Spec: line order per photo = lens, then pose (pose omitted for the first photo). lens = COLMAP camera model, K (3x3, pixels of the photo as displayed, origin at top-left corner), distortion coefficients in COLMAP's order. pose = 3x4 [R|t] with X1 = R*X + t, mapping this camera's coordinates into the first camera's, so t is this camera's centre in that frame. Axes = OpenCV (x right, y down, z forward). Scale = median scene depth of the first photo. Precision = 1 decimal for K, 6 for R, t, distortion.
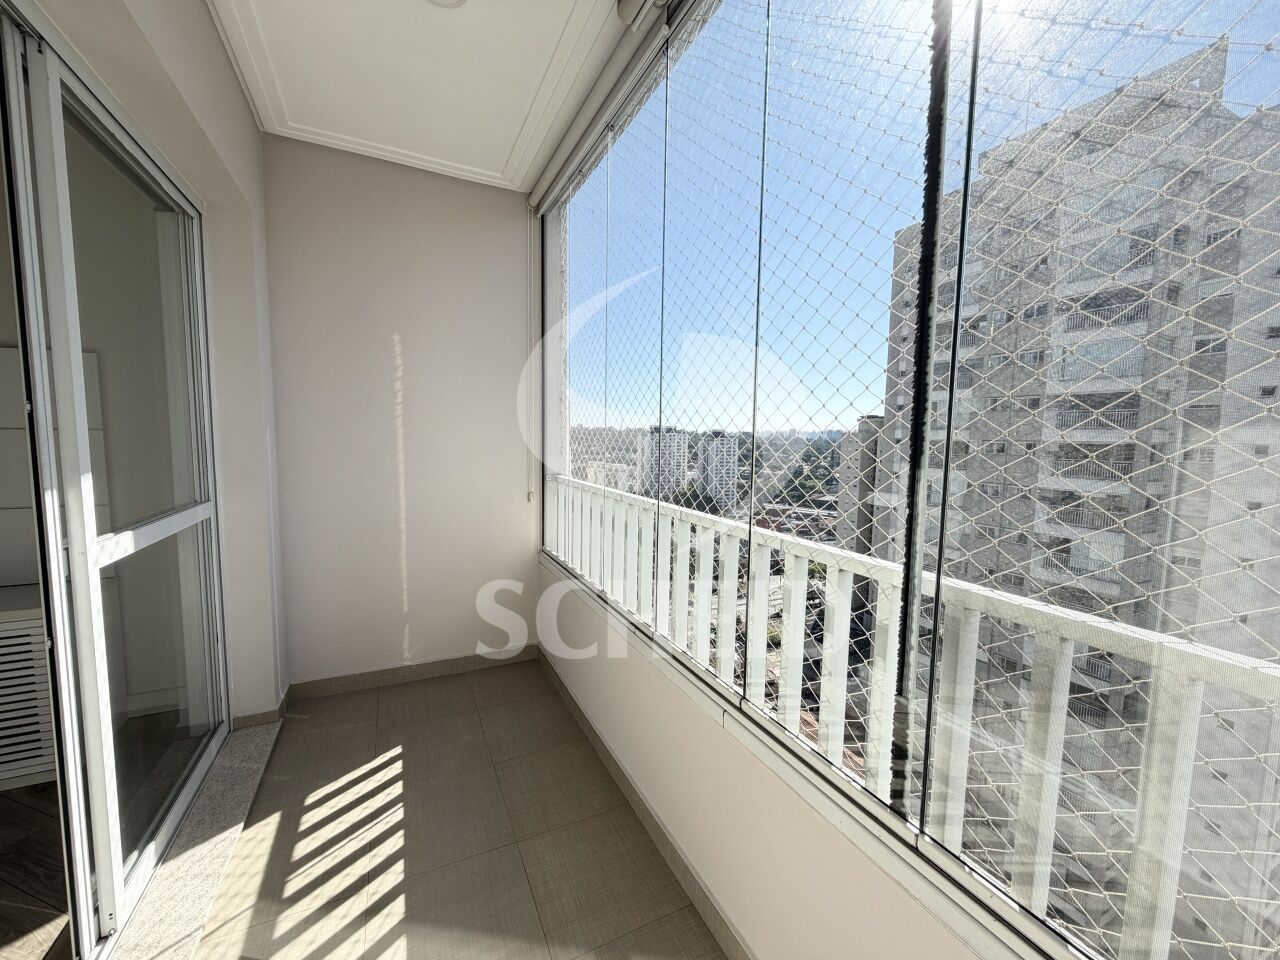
lens RADIAL K [[512.1, 0, 636.0], [0, 512.1, 480.1], [0, 0, 1]] dist [0.000458, 0.000148]
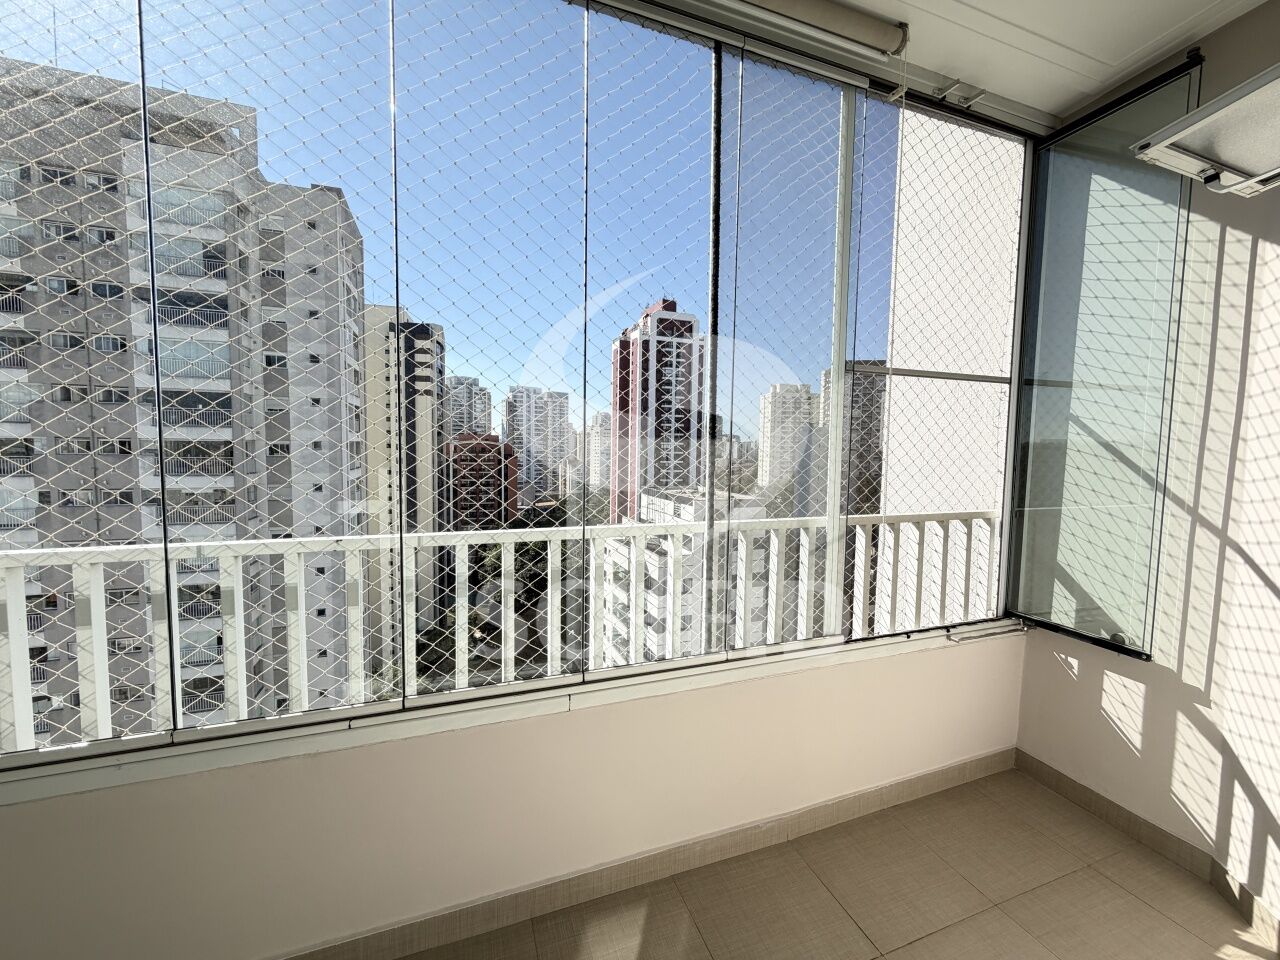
lens RADIAL K [[510.5, 0, 638.0], [0, 510.5, 481.0], [0, 0, 1]] dist [0.000097, -0.000614]
pose [[0.084474, -0.083344, 0.992934, -0.437463], [0.075045, 0.994198, 0.077066, -0.042226], [-0.993596, 0.068005, 0.090239, 0.361632]]
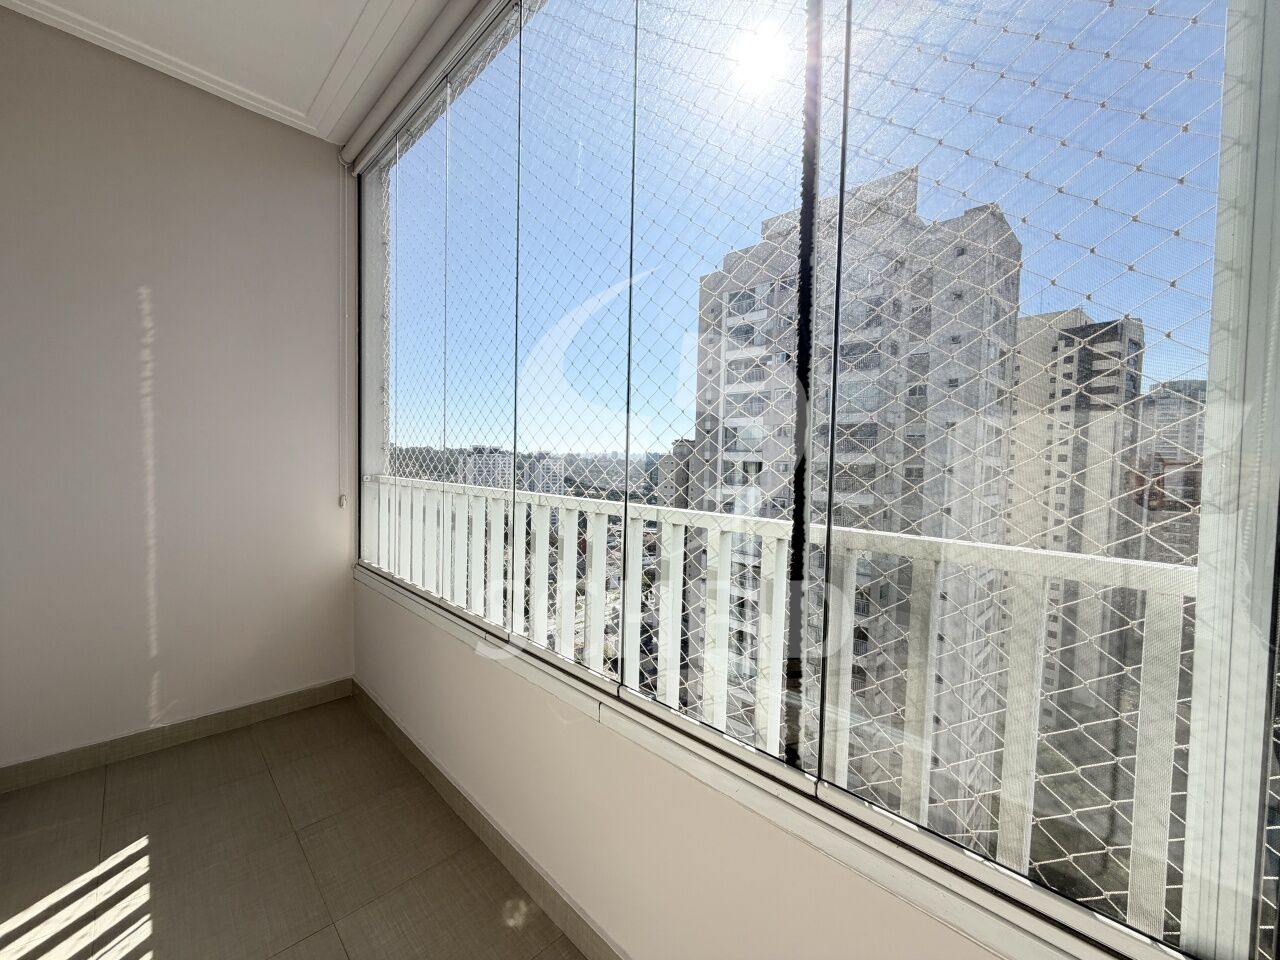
lens RADIAL K [[510.5, 0, 638.0], [0, 510.5, 481.0], [0, 0, 1]] dist [0.000097, -0.000614]
pose [[0.942312, -0.007184, 0.334659, -0.032409], [0.020820, 0.999092, -0.037176, 0.045625], [-0.334088, 0.041999, 0.941606, 0.053193]]
